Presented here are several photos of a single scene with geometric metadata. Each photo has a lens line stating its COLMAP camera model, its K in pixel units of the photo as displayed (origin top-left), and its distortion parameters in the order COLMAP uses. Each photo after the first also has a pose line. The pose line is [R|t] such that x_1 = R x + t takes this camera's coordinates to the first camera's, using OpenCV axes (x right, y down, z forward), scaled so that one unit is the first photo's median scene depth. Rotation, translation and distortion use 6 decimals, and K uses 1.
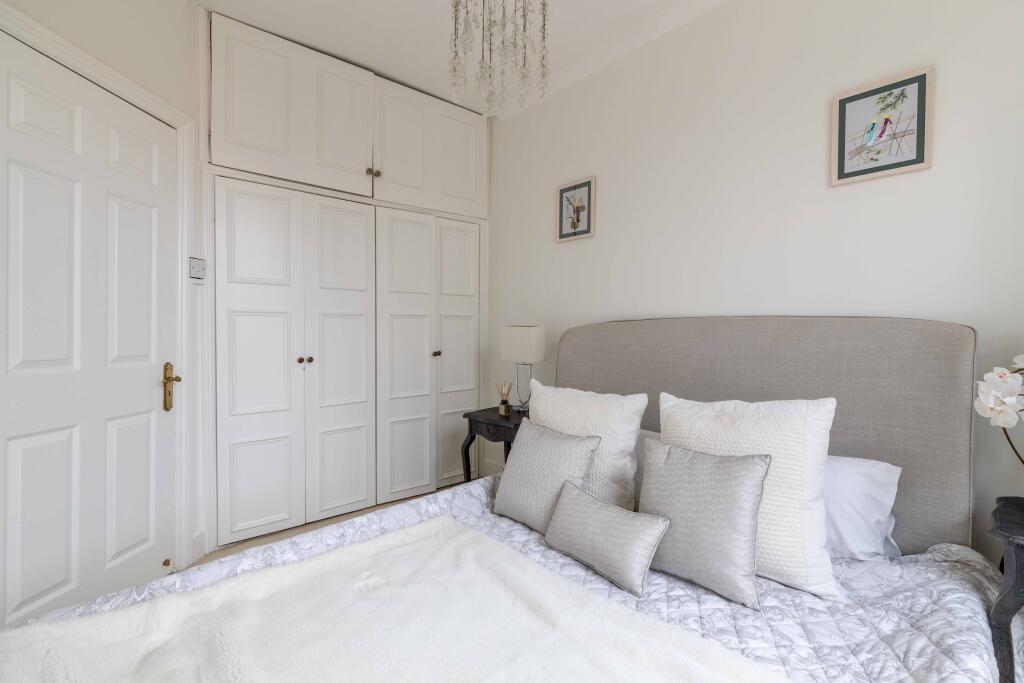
lens RADIAL K [[469.5, 0, 512.0], [0, 469.5, 341.5], [0, 0, 1]] dist [-0.000409, -0.000051]
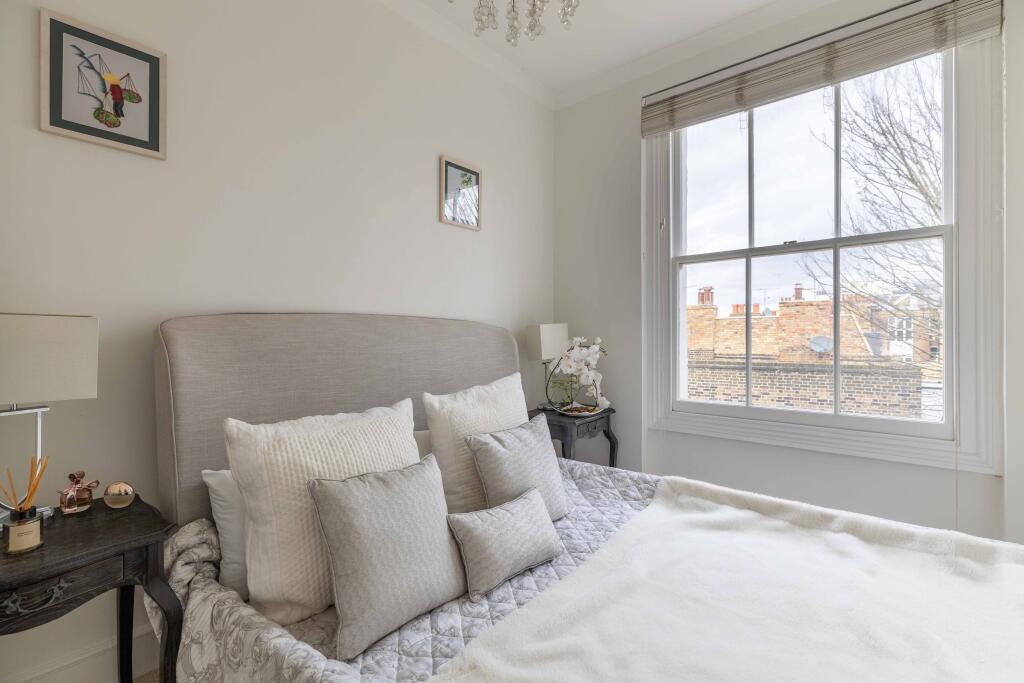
lens RADIAL K [[481.3, 0, 512.9], [0, 481.3, 316.0], [0, 0, 1]] dist [0.018843, -0.000173]
pose [[-0.165873, 0.006497, 0.986126, -0.480147], [-0.001442, 0.999976, -0.006831, -0.030343], [-0.986146, -0.002555, -0.165859, 0.677896]]
